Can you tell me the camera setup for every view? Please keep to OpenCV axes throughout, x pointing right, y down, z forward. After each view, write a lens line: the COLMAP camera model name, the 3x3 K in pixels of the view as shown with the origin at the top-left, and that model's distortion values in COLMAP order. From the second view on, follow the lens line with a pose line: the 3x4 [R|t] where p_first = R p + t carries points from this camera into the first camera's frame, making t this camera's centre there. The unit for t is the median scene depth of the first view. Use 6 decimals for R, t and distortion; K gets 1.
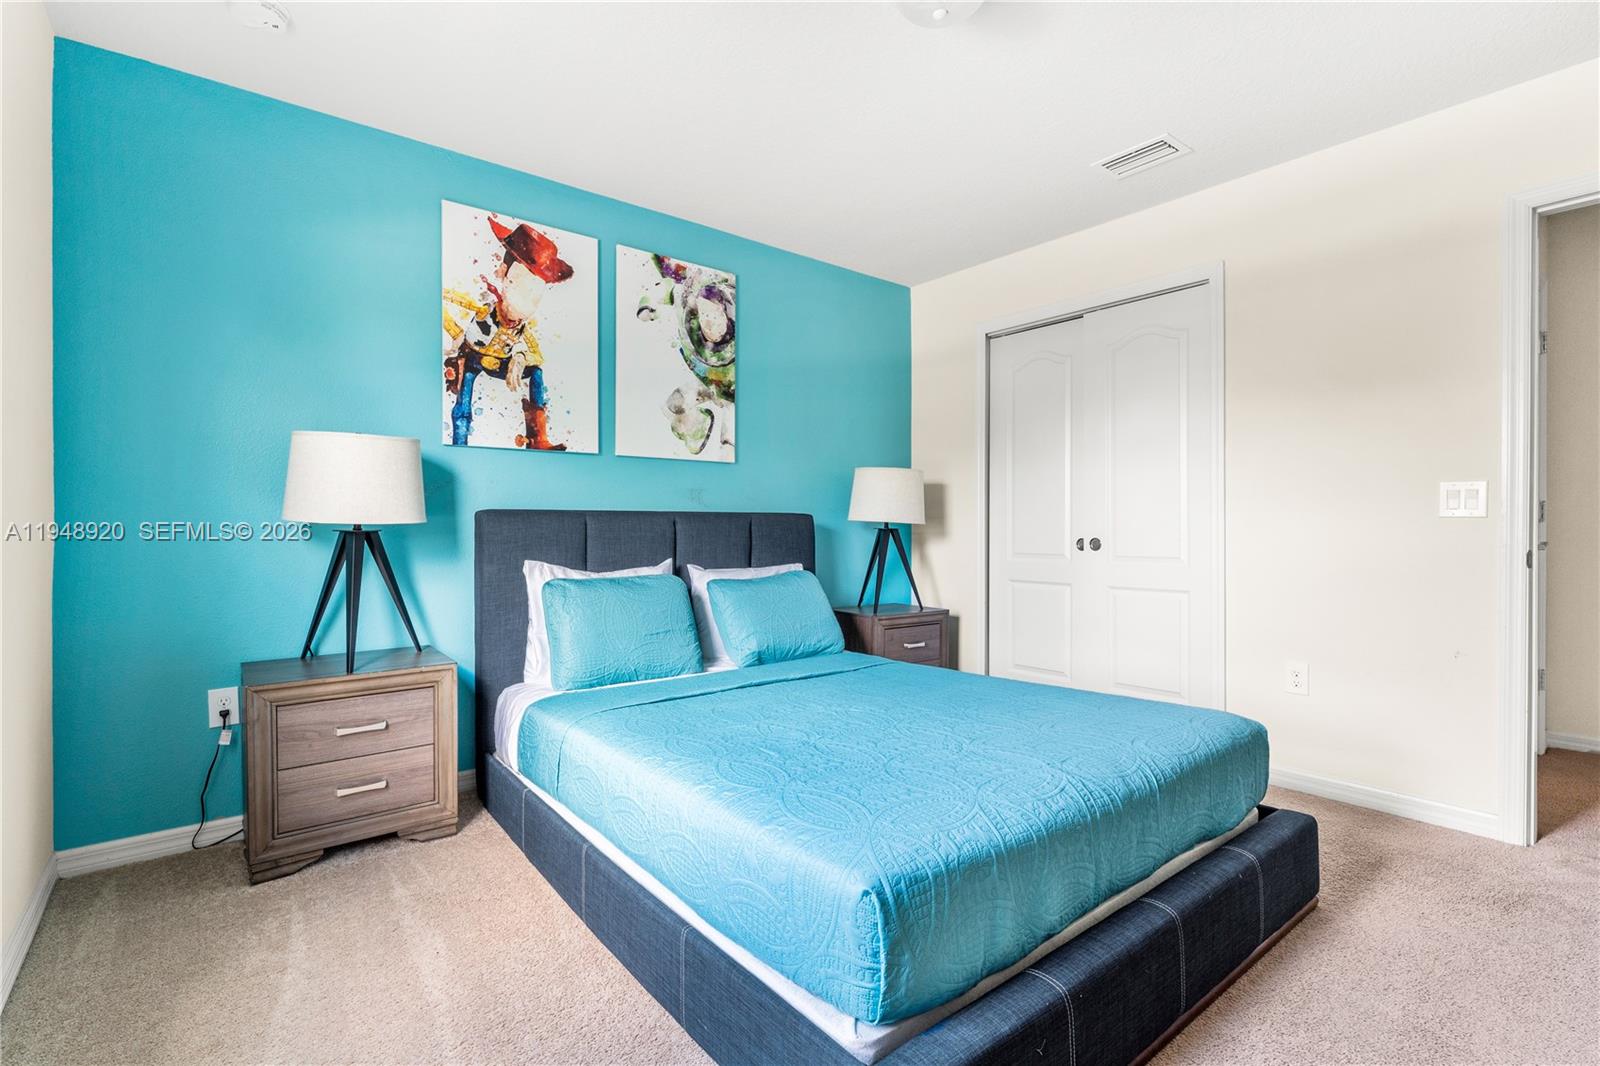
lens RADIAL K [[750.7, 0, 808.0], [0, 750.7, 538.3], [0, 0, 1]] dist [0.016051, -0.000075]
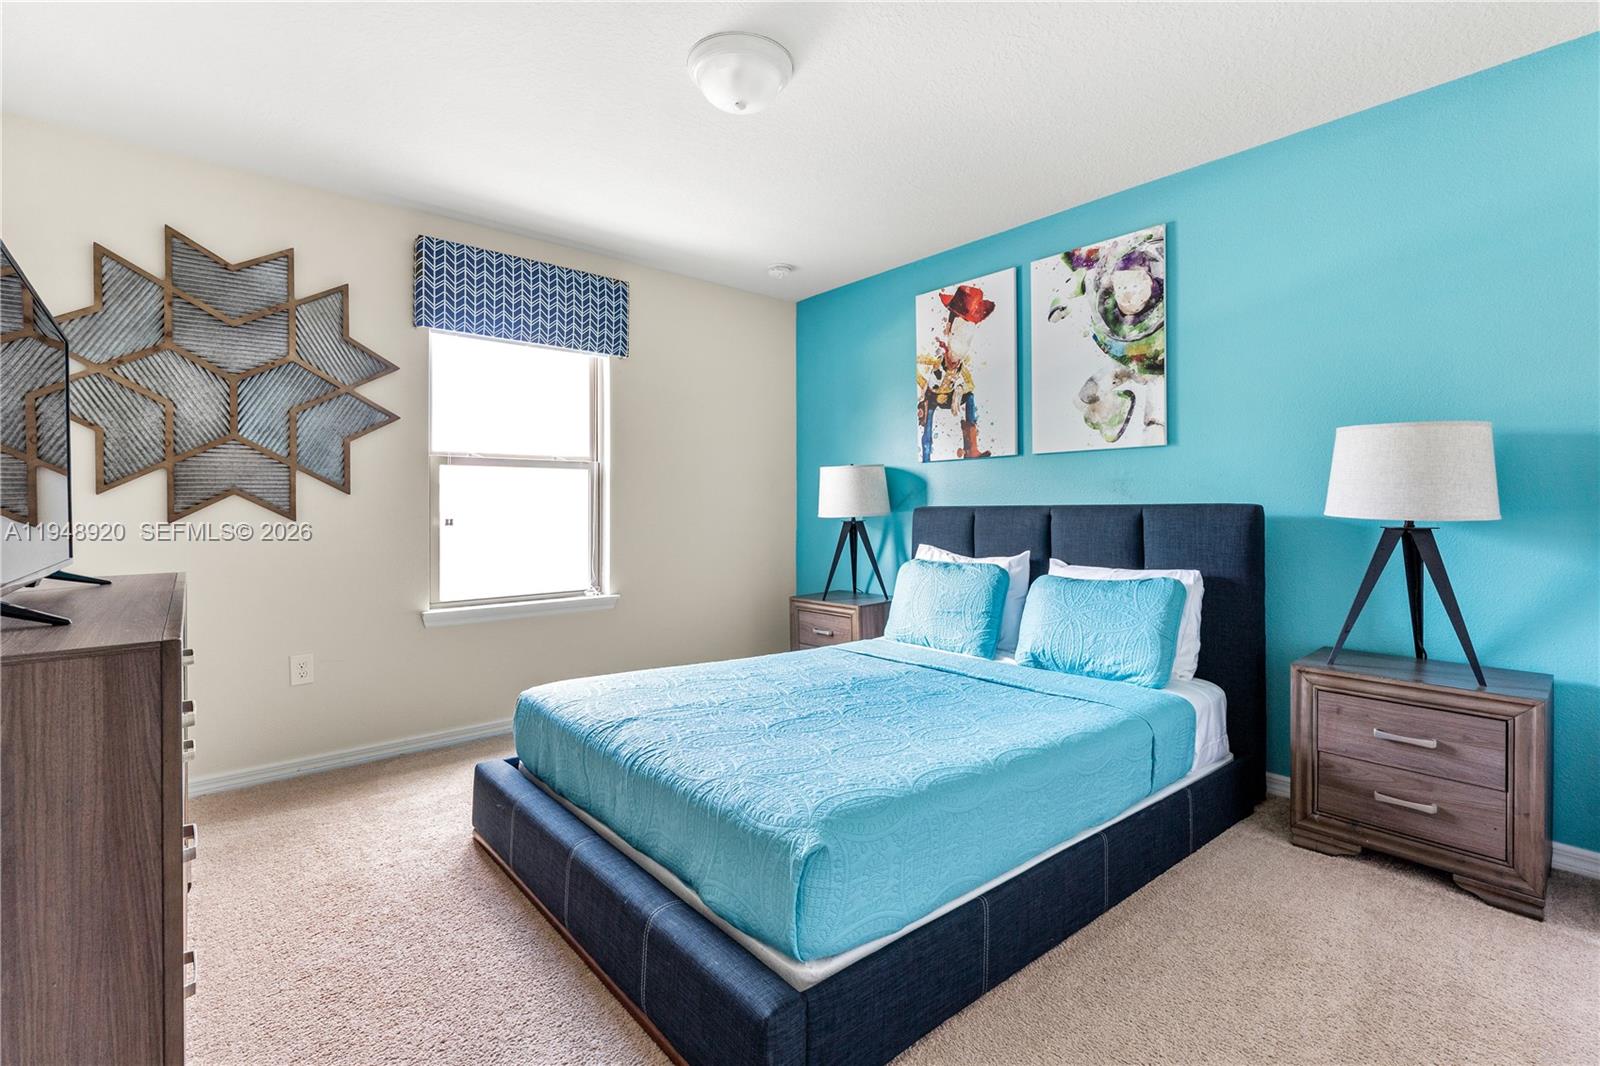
lens RADIAL K [[723.4, 0, 803.5], [0, 723.4, 519.3], [0, 0, 1]] dist [-0.000684, 0.000516]
pose [[0.030165, 0.002626, -0.999541, 0.768900], [-0.023914, 0.999712, 0.001905, -0.010486], [0.999259, 0.023846, 0.030219, 0.629302]]
